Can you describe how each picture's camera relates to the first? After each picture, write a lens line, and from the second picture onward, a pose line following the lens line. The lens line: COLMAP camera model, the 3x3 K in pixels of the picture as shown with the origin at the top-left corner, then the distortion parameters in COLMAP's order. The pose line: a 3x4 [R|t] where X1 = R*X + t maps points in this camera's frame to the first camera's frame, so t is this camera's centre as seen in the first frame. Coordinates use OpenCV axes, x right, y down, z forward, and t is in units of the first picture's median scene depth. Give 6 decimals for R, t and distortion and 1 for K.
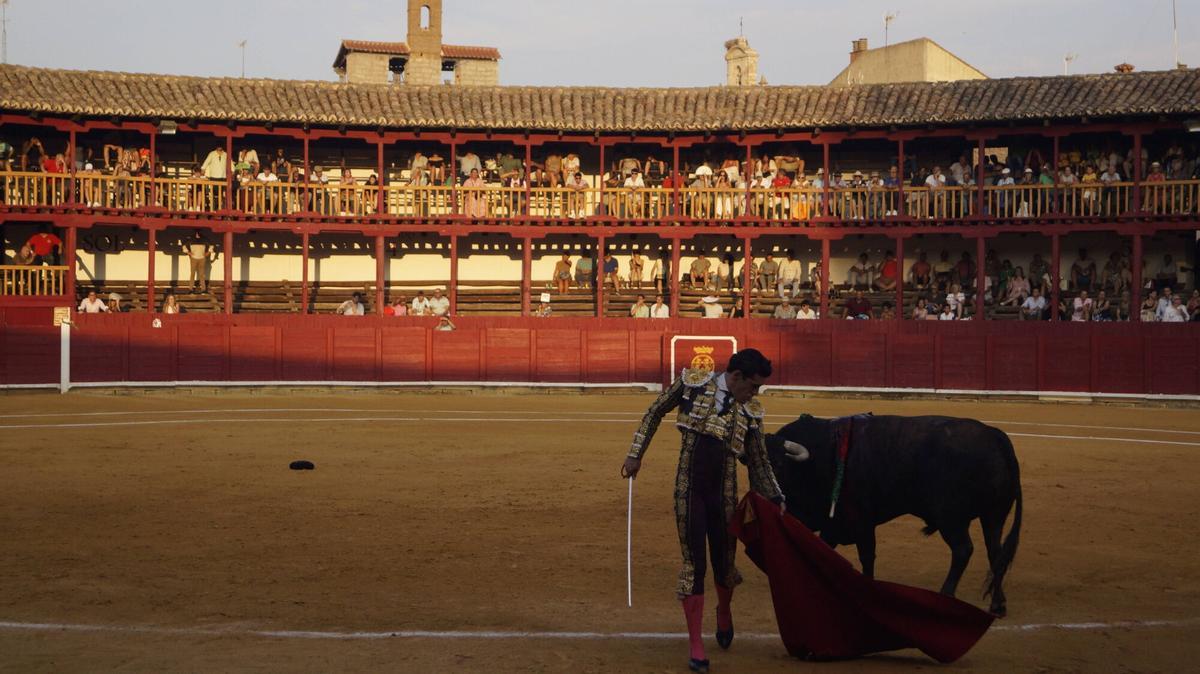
lens RADIAL K [[1988.2, 0, 600.7], [0, 1988.2, 337.7], [0, 0, 1]] dist [-0.007715, -0.063993]
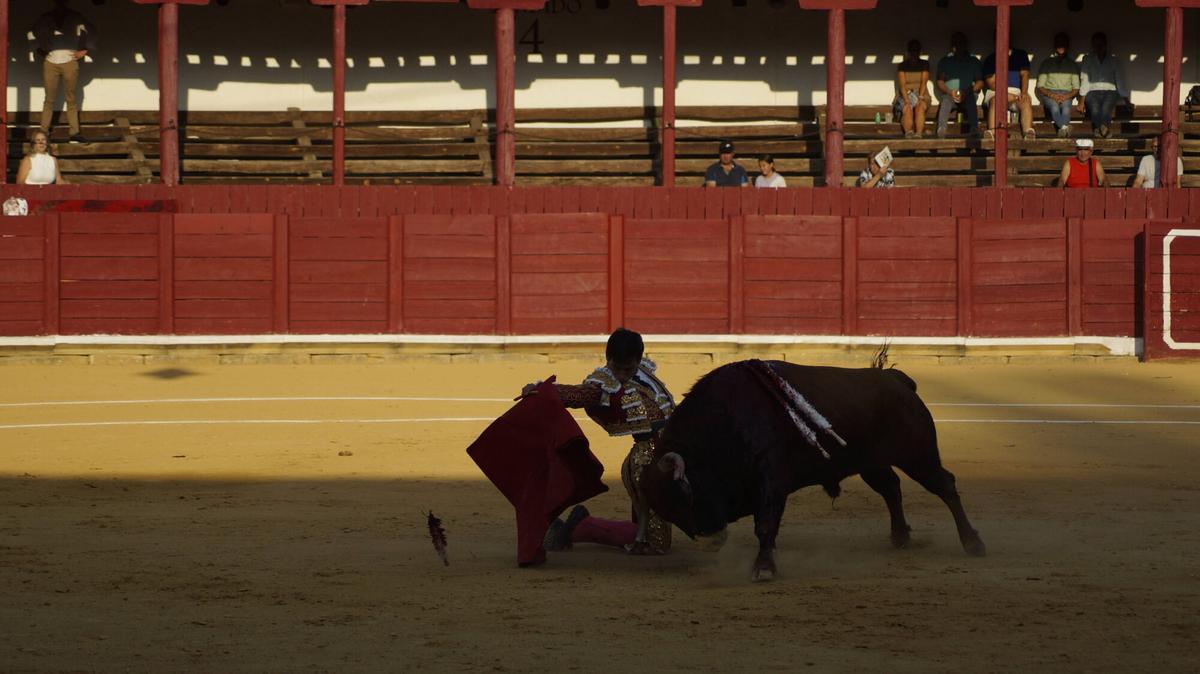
lens RADIAL K [[5097.2, 0, 685.1], [0, 5097.2, 491.3], [0, 0, 1]] dist [0.031232, -1.158805]
pose [[0.996535, -0.000775, -0.083173, 0.024179], [0.004956, 0.998733, 0.050071, -0.000042], [0.083029, -0.050310, 0.995276, -0.138279]]
